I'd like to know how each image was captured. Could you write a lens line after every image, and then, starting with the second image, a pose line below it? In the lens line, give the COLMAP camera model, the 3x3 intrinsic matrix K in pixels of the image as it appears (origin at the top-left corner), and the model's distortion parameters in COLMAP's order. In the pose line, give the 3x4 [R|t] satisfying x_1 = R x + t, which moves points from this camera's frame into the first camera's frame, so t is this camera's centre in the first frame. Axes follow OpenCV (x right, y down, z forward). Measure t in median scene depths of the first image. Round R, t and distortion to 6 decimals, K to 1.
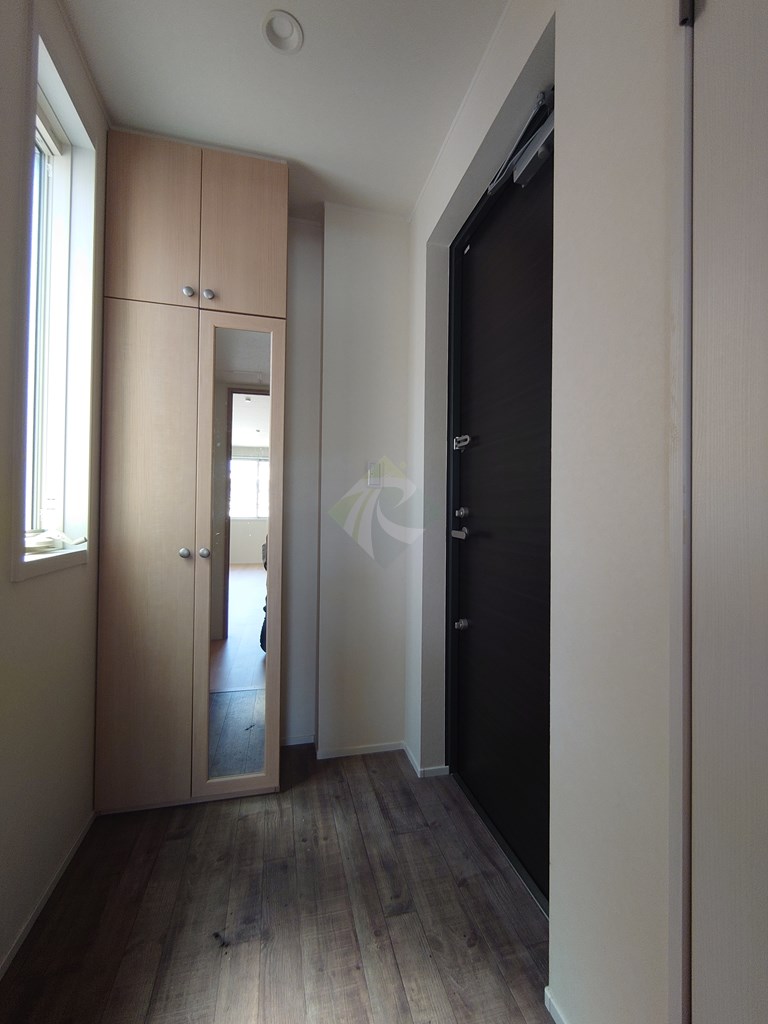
lens RADIAL K [[440.2, 0, 383.3], [0, 440.2, 509.4], [0, 0, 1]] dist [-0.000505, -0.000488]
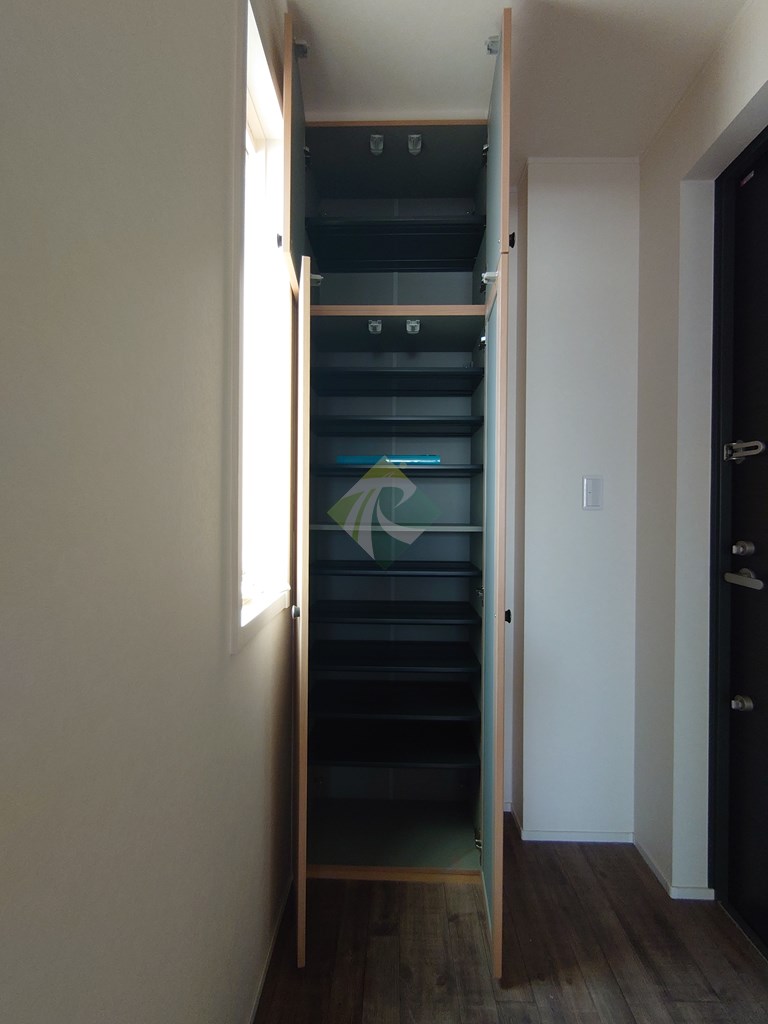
lens RADIAL K [[440.2, 0, 384.3], [0, 440.2, 512.2], [0, 0, 1]] dist [-0.000505, -0.000488]
pose [[0.963572, -0.004170, -0.267418, -0.210341], [0.007939, 0.999884, 0.013015, -0.072829], [0.267333, -0.014664, 0.963493, 0.169768]]
